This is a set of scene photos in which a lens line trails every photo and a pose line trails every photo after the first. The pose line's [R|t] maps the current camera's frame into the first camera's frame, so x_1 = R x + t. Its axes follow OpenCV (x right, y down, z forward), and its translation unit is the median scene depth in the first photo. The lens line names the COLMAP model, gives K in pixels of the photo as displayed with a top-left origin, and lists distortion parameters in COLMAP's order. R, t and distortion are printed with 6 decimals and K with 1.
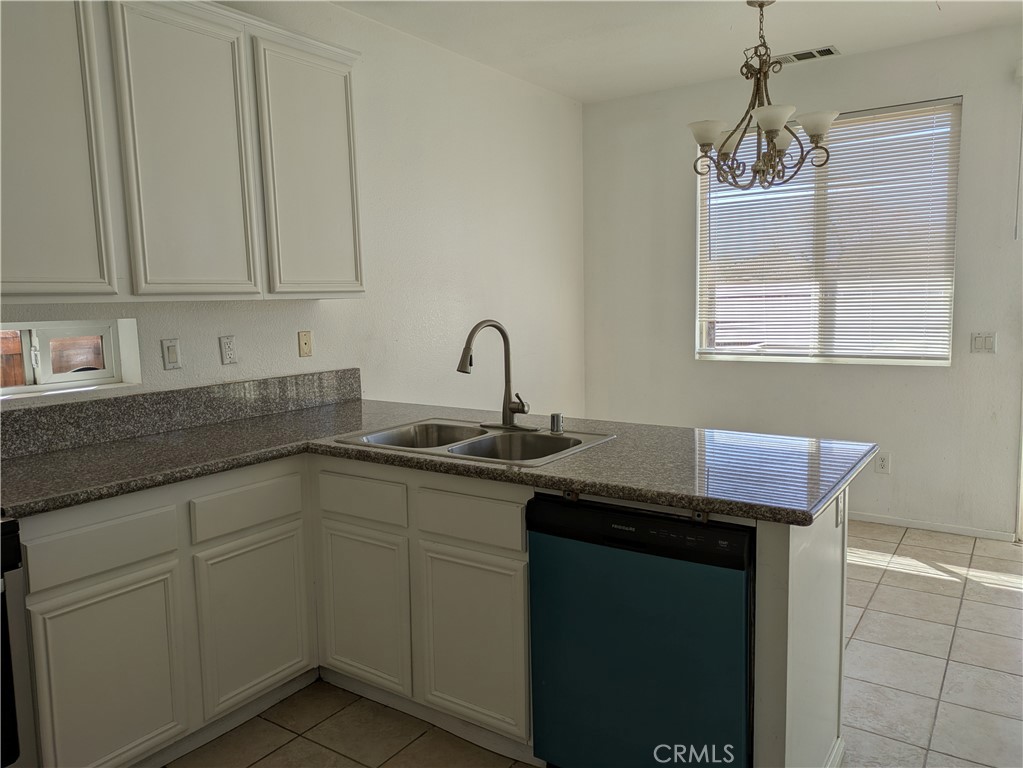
lens RADIAL K [[750.9, 0, 510.6], [0, 750.9, 383.3], [0, 0, 1]] dist [0.051372, -0.042479]
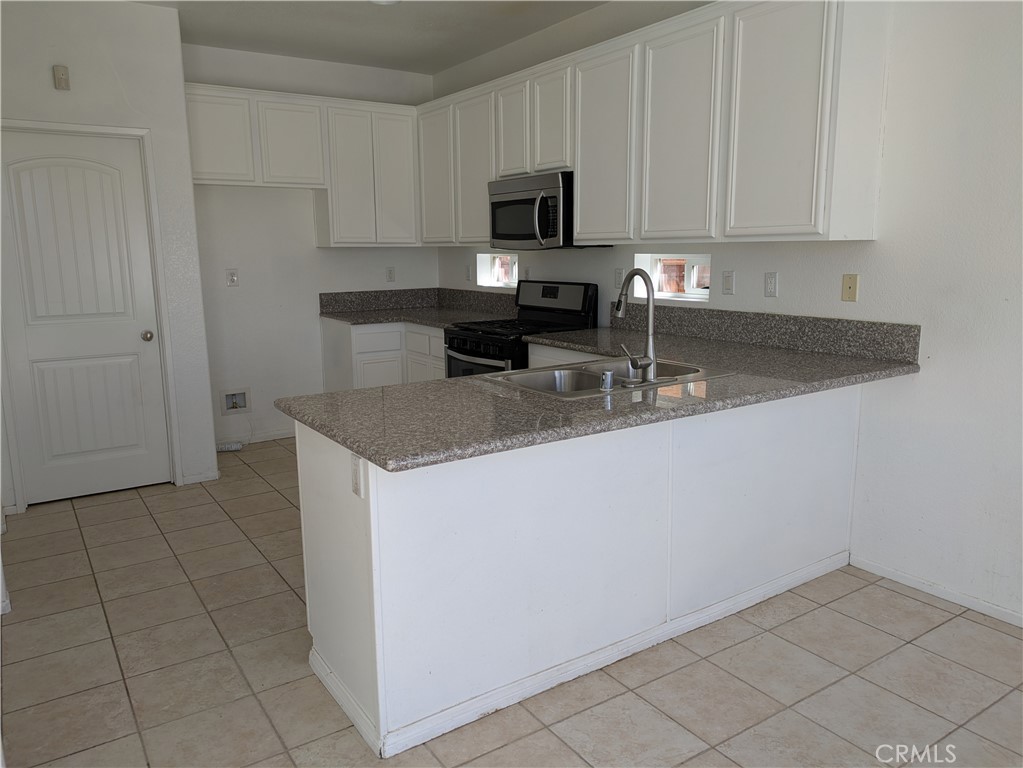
lens RADIAL K [[750.9, 0, 503.9], [0, 750.9, 377.8], [0, 0, 1]] dist [0.051372, -0.042479]
pose [[-0.376947, 0.186955, -0.907171, 0.938314], [-0.084698, 0.968357, 0.234759, -0.157091], [0.922354, 0.165327, -0.349185, 1.156563]]
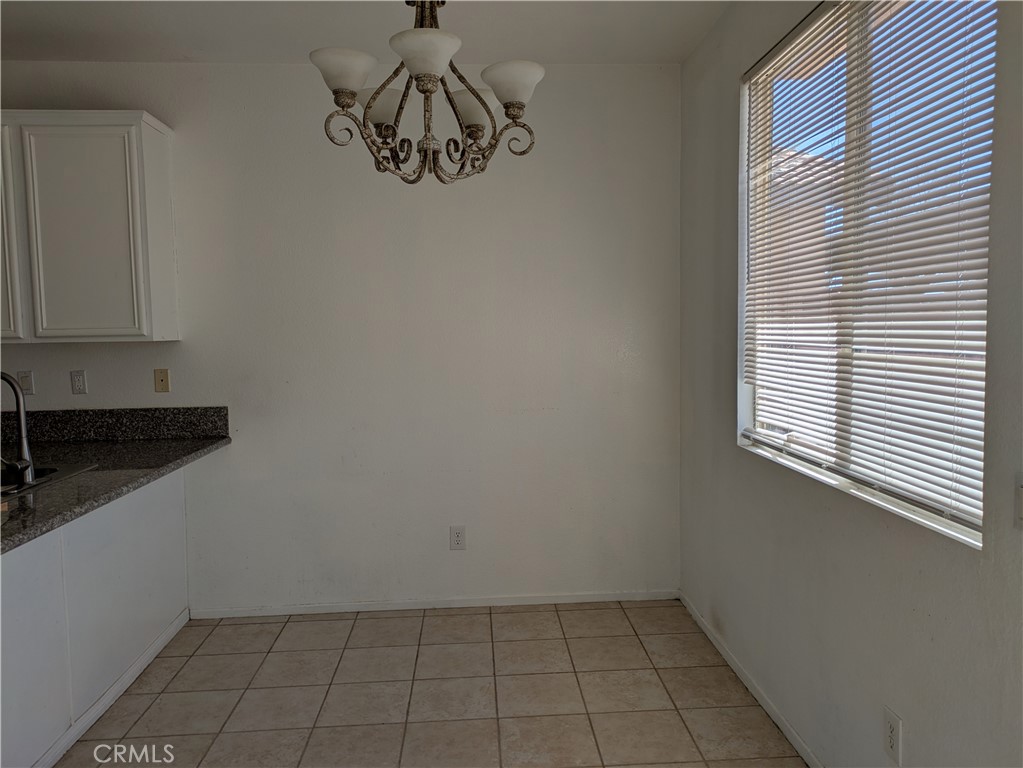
lens RADIAL K [[750.9, 0, 514.7], [0, 750.9, 382.8], [0, 0, 1]] dist [0.051372, -0.042479]
pose [[0.614165, 0.070043, -0.786063, 1.109596], [-0.087088, 0.995985, 0.020705, -0.141984], [0.784358, 0.055741, 0.617799, 0.876968]]
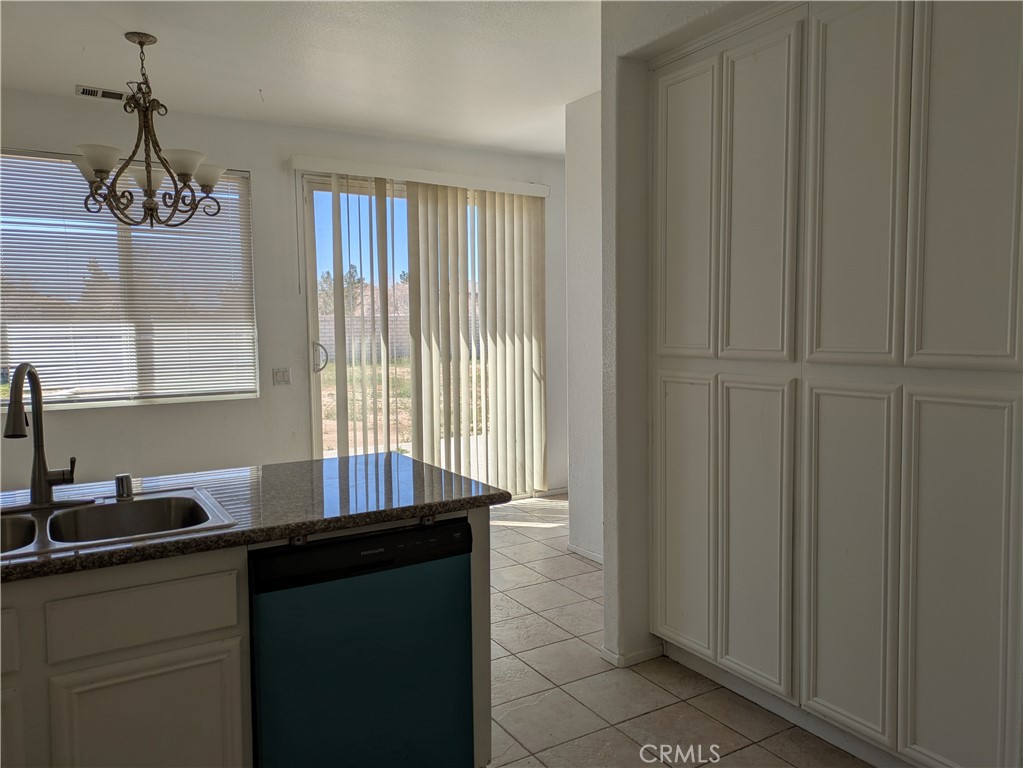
lens RADIAL K [[750.9, 0, 507.3], [0, 750.9, 376.3], [0, 0, 1]] dist [0.051372, -0.042479]
pose [[0.402160, -0.041468, 0.914630, -0.505411], [0.105001, 0.994471, -0.001080, -0.020874], [-0.909529, 0.096472, 0.404290, 0.266466]]
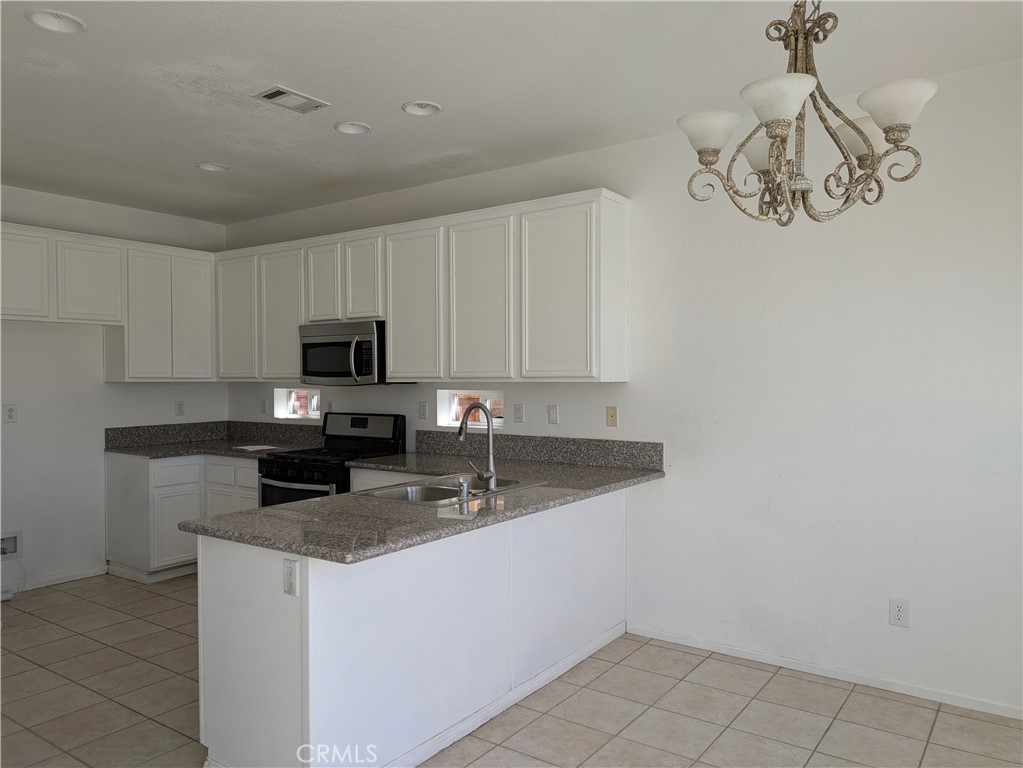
lens RADIAL K [[750.9, 0, 493.8], [0, 750.9, 389.2], [0, 0, 1]] dist [0.051372, -0.042479]
pose [[-0.034010, 0.040849, -0.998586, 1.206079], [-0.107816, 0.993183, 0.044300, -0.160383], [0.993589, 0.109170, -0.029374, 1.015930]]
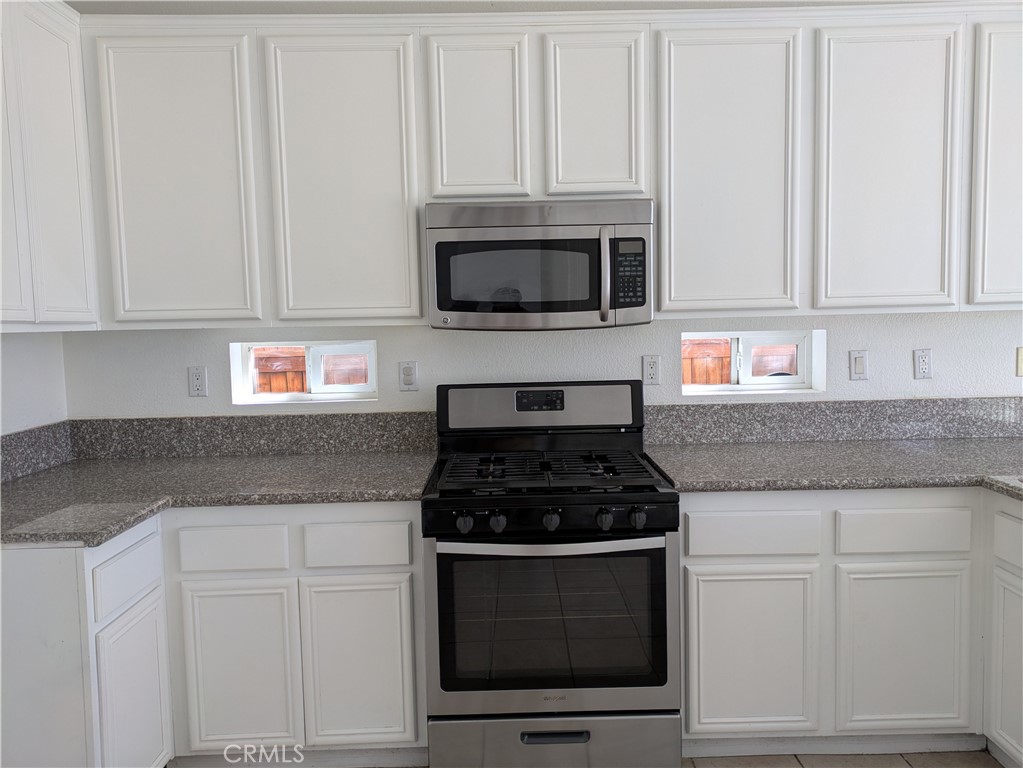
lens RADIAL K [[750.9, 0, 516.1], [0, 750.9, 377.9], [0, 0, 1]] dist [0.051372, -0.042479]
pose [[0.577920, 0.074350, -0.812700, 0.116661], [-0.084086, 0.995966, 0.031321, -0.015025], [0.811750, 0.050235, 0.581841, 0.038357]]
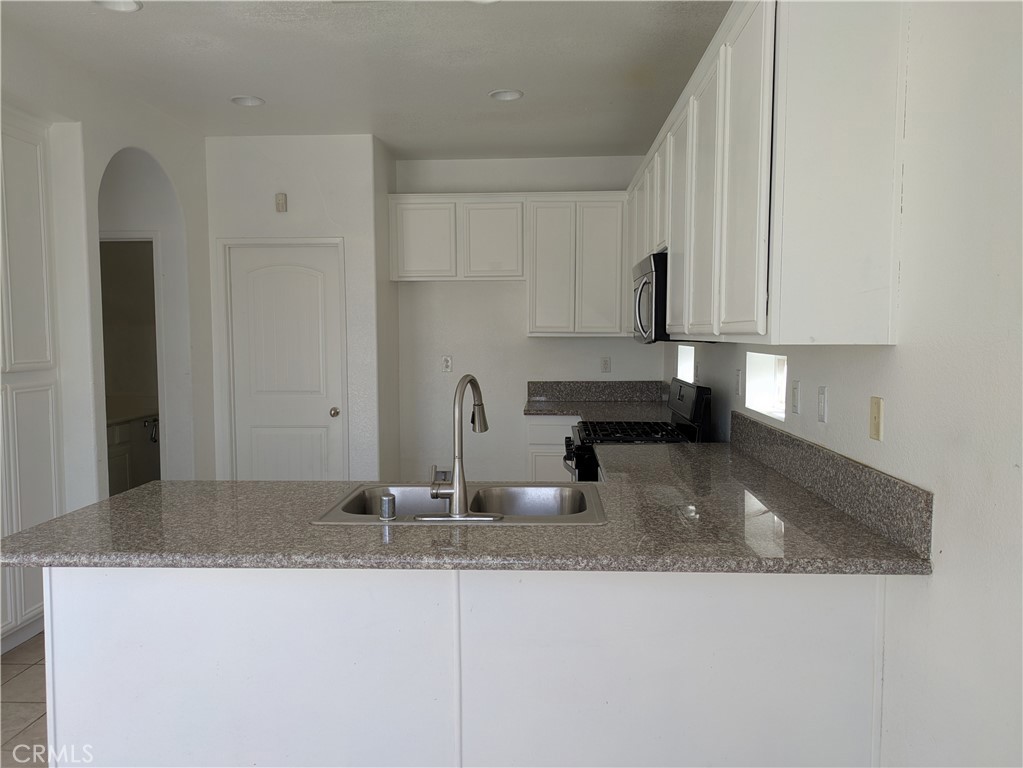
lens RADIAL K [[750.9, 0, 508.7], [0, 750.9, 380.1], [0, 0, 1]] dist [0.051372, -0.042479]
pose [[-0.849879, 0.059018, -0.523662, 0.344045], [-0.037305, 0.984478, 0.171498, -0.210508], [0.525655, 0.165288, -0.834486, 1.631275]]
